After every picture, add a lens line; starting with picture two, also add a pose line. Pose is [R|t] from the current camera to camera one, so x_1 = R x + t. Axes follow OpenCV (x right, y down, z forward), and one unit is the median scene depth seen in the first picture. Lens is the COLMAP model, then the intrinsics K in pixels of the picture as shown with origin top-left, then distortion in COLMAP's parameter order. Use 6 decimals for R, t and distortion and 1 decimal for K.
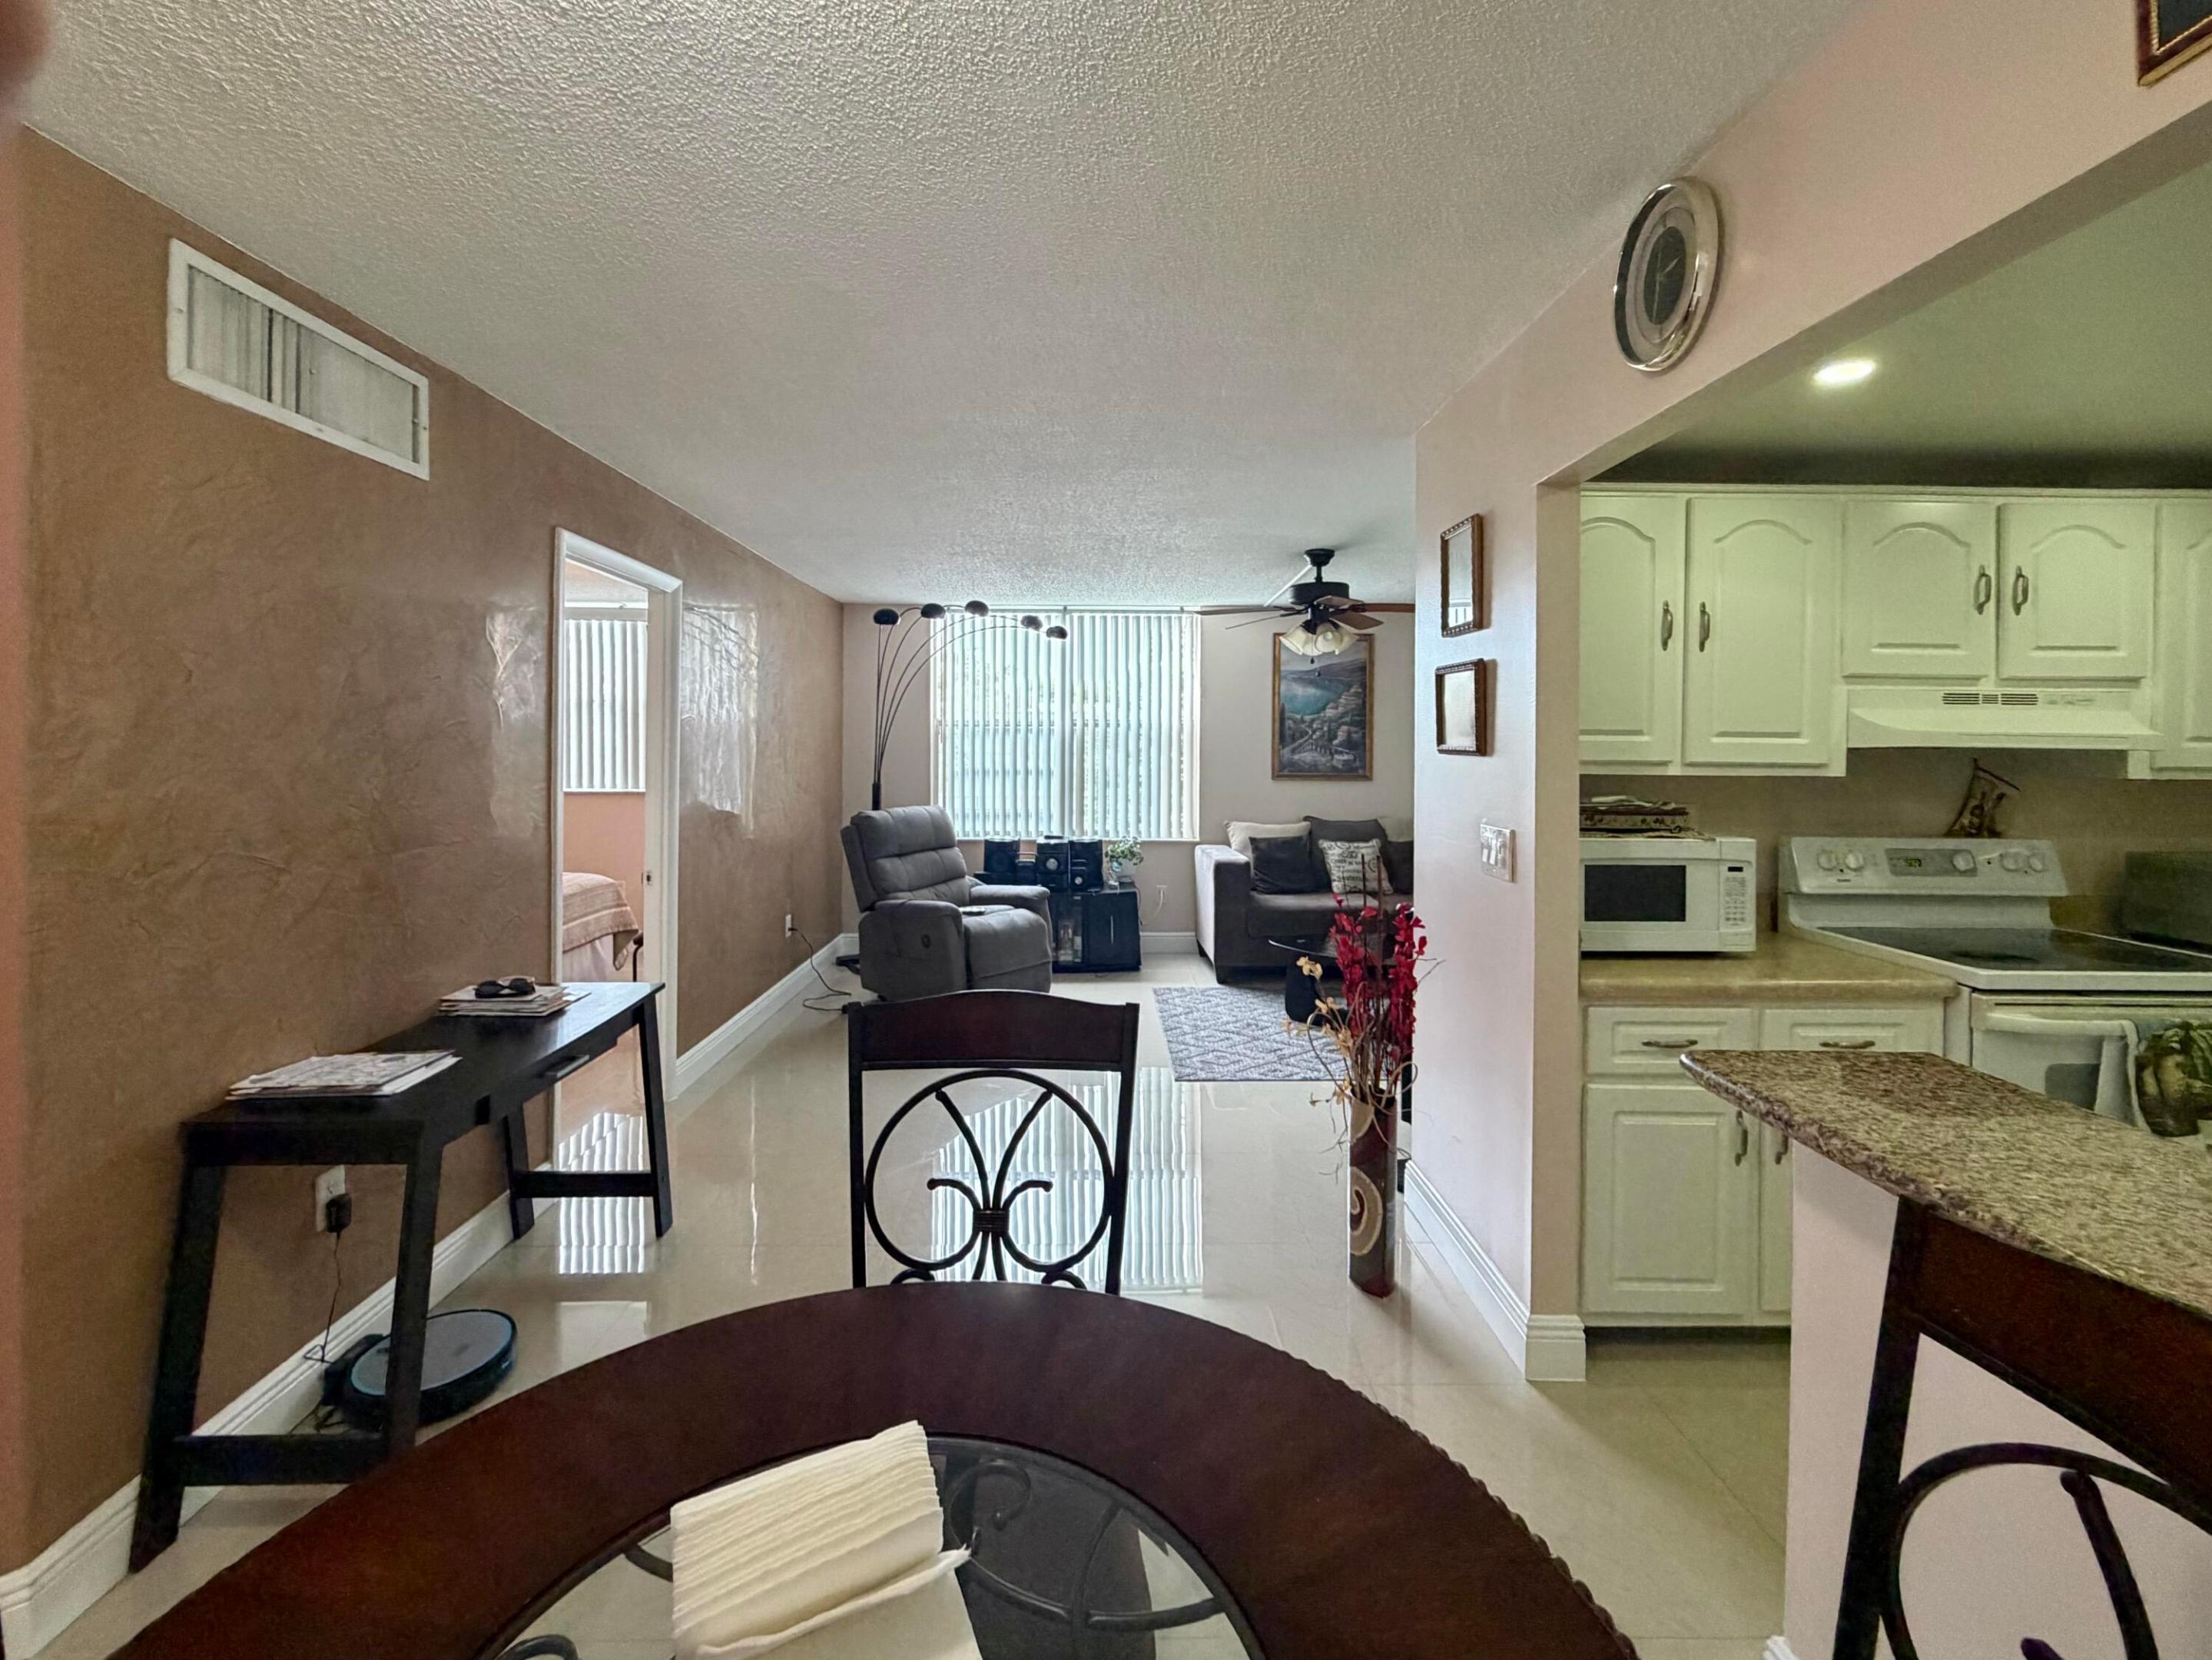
lens RADIAL K [[958.5, 0, 1100.9], [0, 958.5, 745.0], [0, 0, 1]] dist [-0.003013, 0.000454]
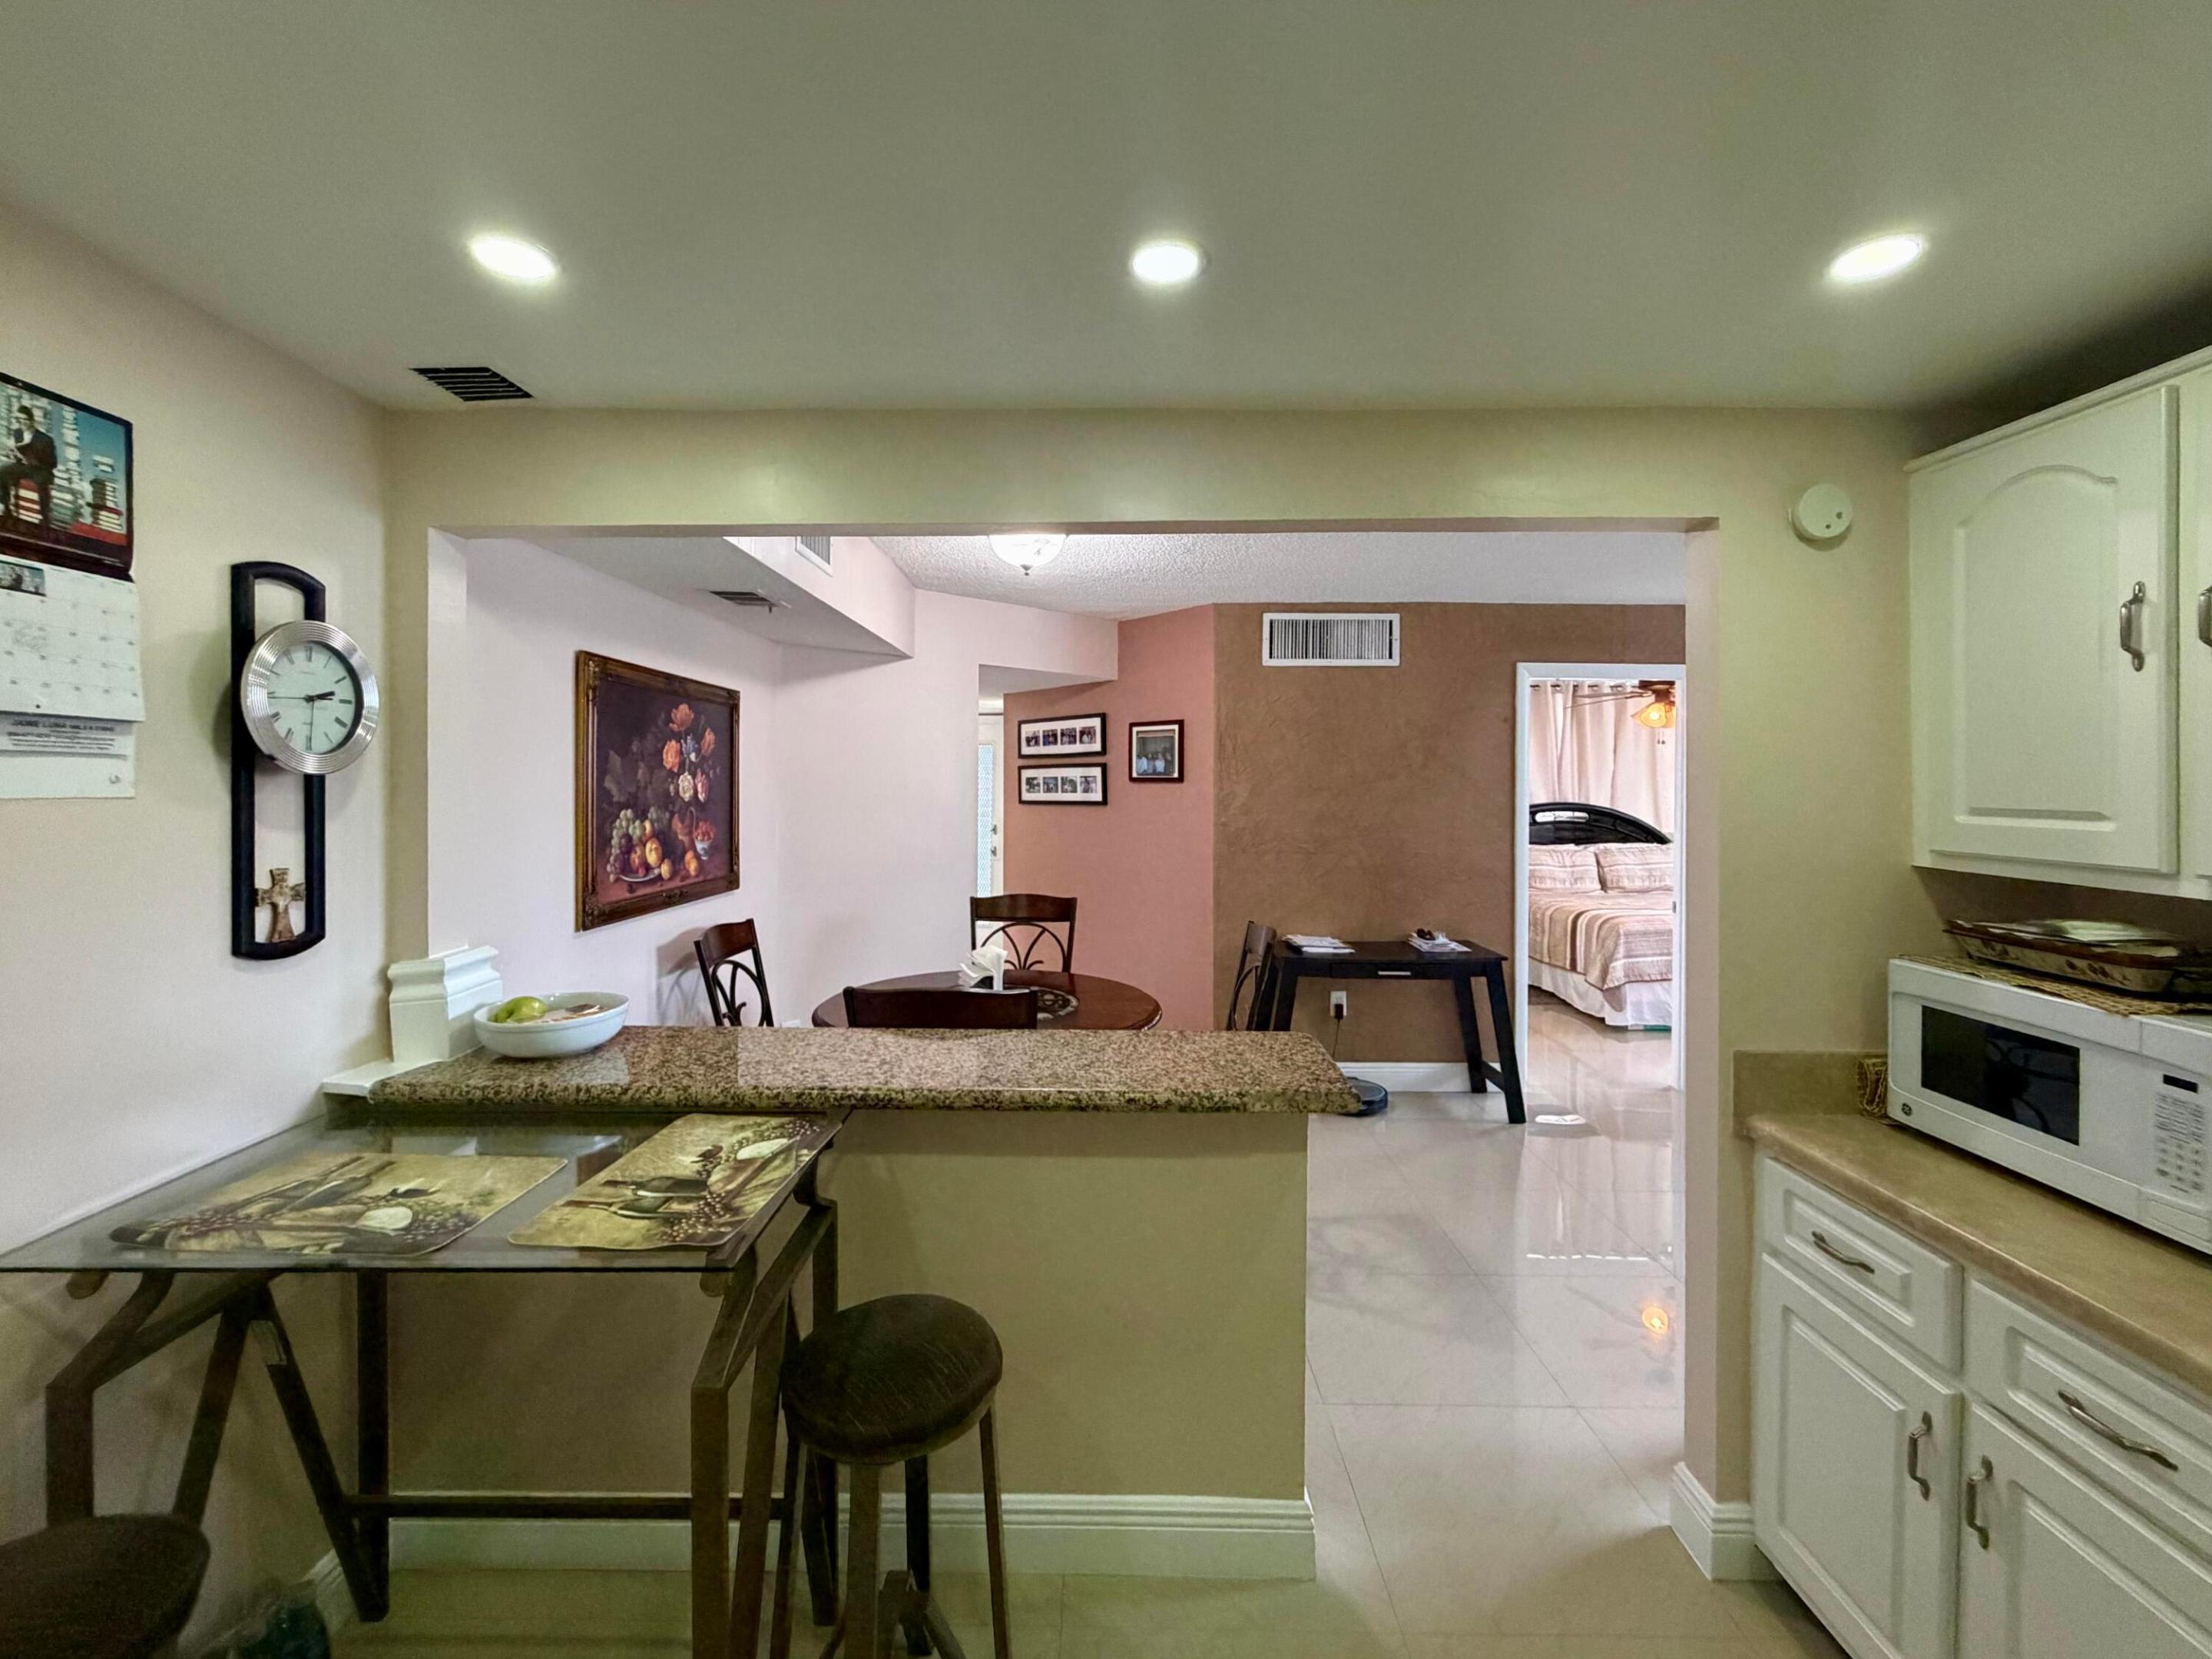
lens RADIAL K [[925.8, 0, 1094.6], [0, 925.8, 774.5], [0, 0, 1]] dist [-0.001425, -0.000010]
pose [[-0.022787, -0.010556, -0.999685, 1.053677], [-0.002932, 0.999941, -0.010492, -0.028339], [0.999736, 0.002692, -0.022817, 0.372968]]
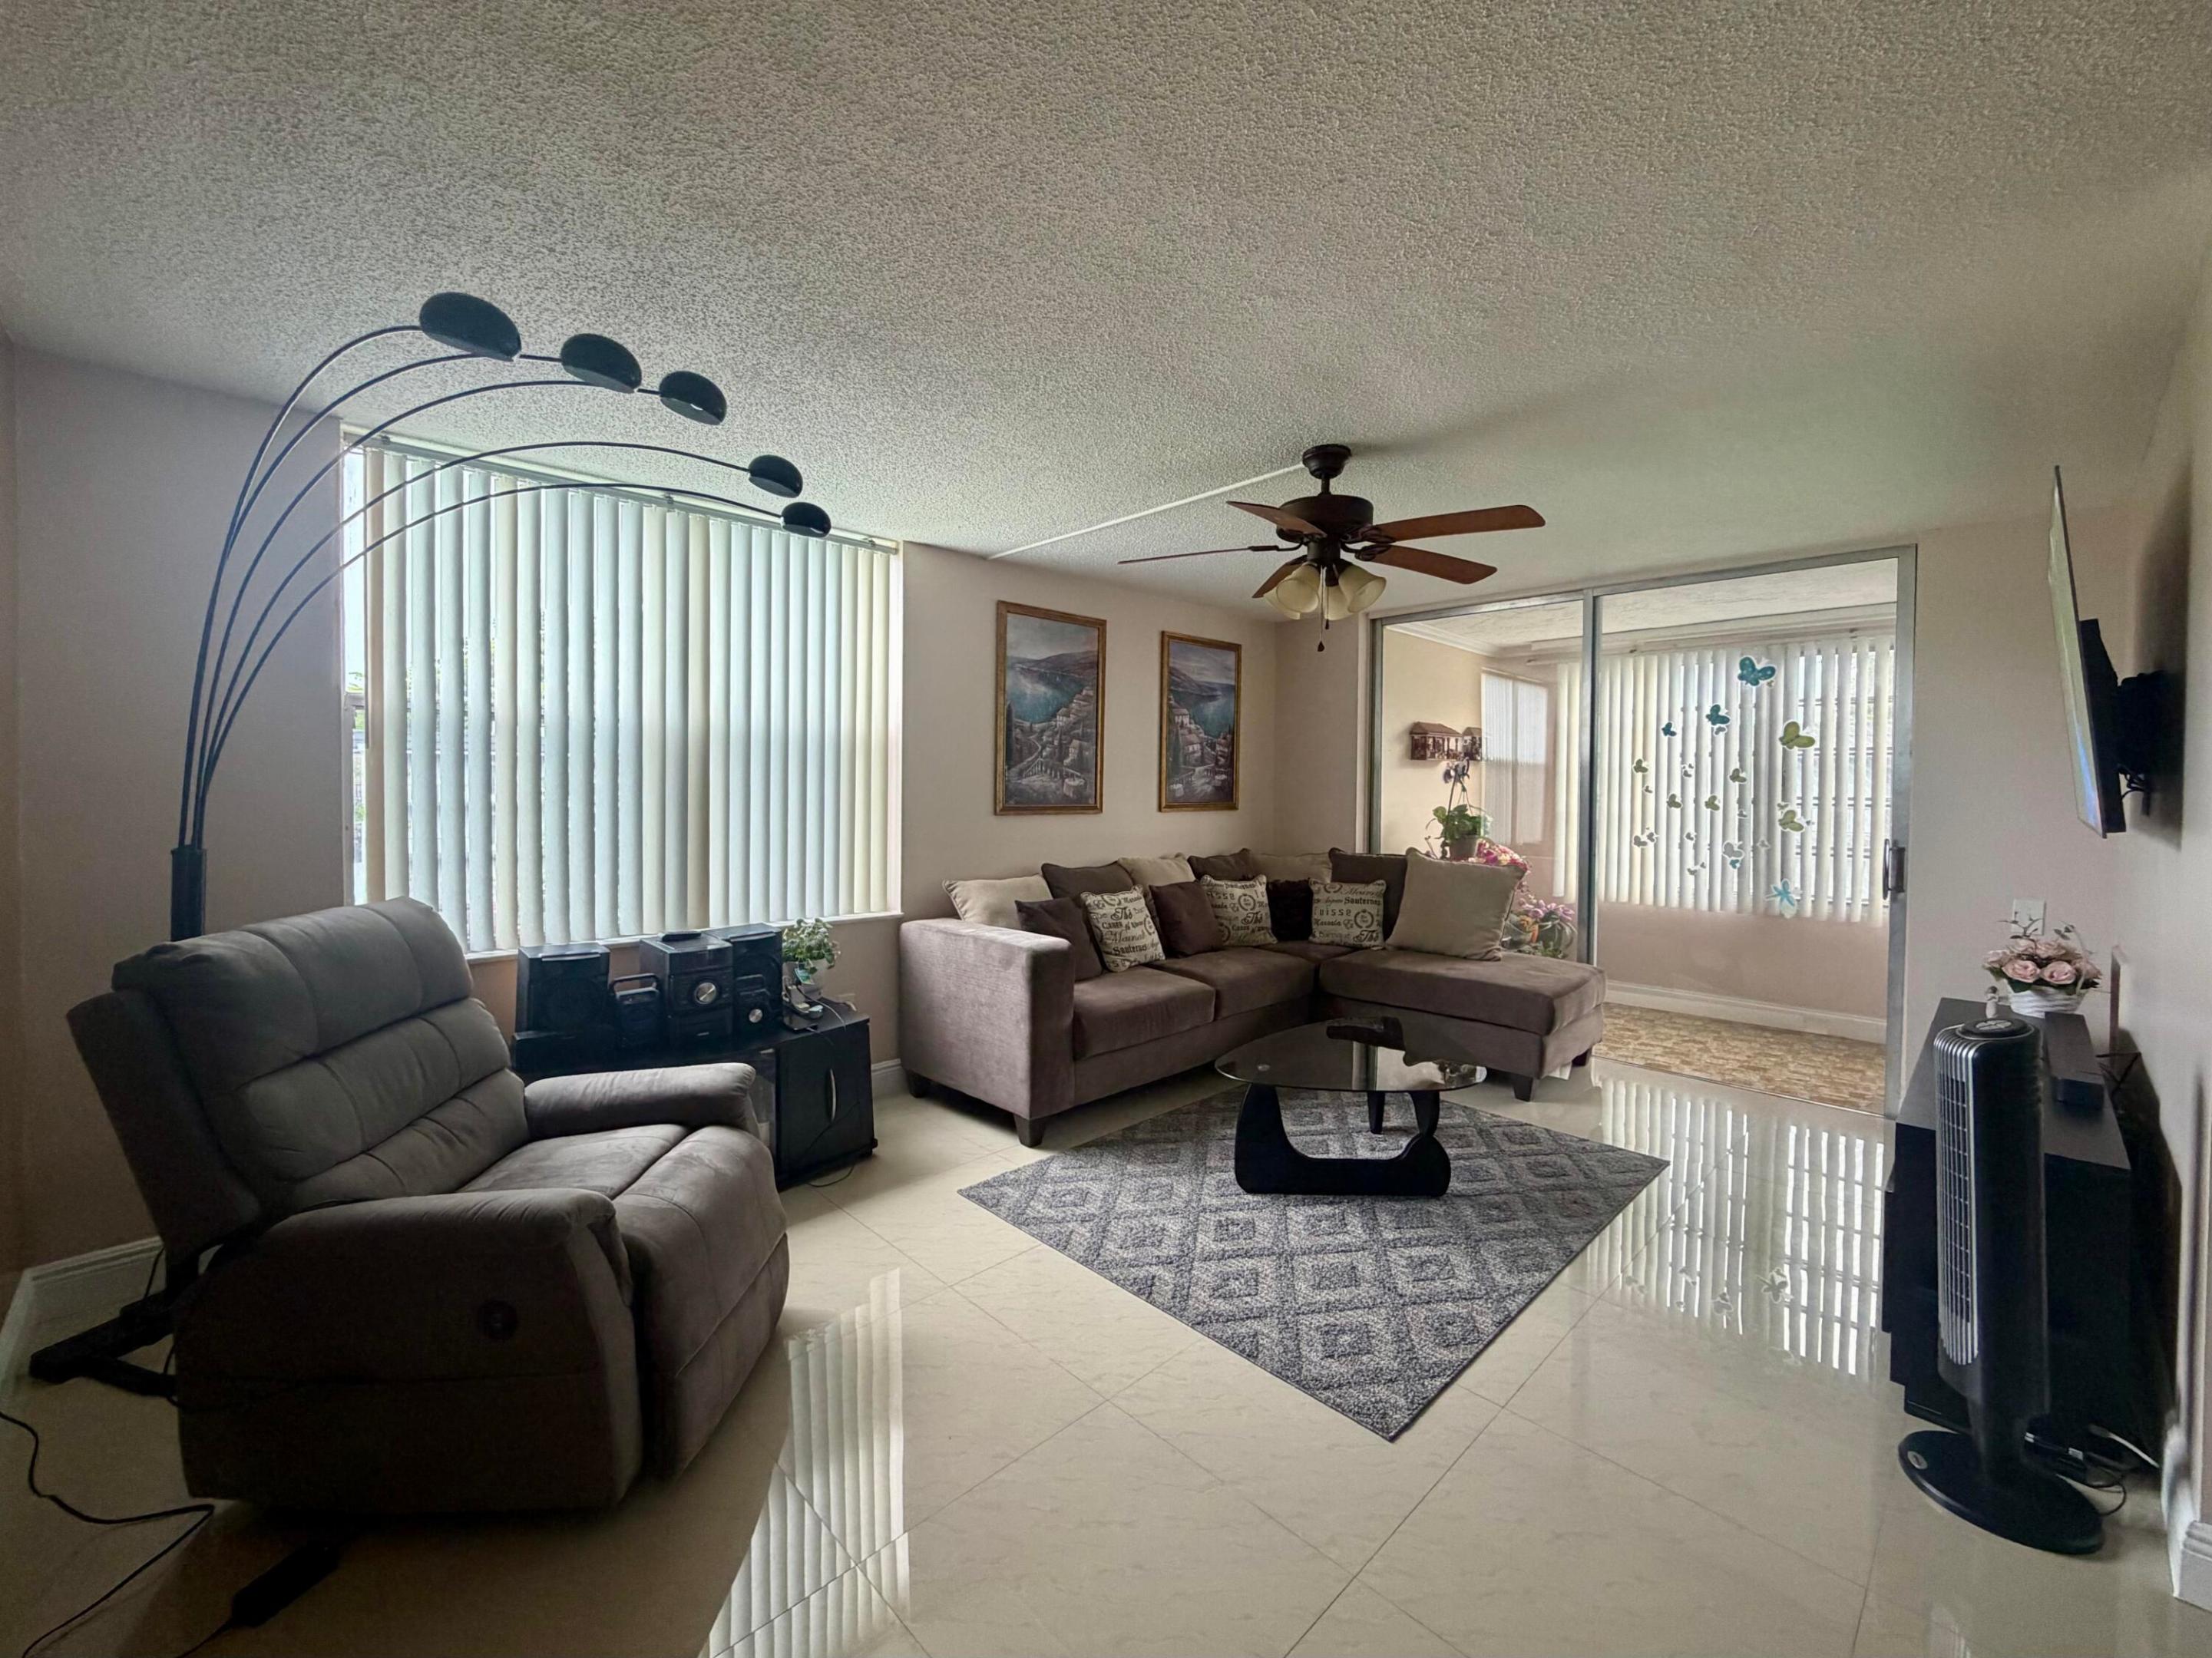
lens RADIAL K [[907.0, 0, 1103.0], [0, 907.0, 799.8], [0, 0, 1]] dist [-0.000750, 0.000143]
pose [[0.726848, -0.011151, 0.686708, -0.505608], [-0.005951, 0.999728, 0.022533, 0.025124], [-0.686773, -0.020464, 0.726584, 1.155032]]
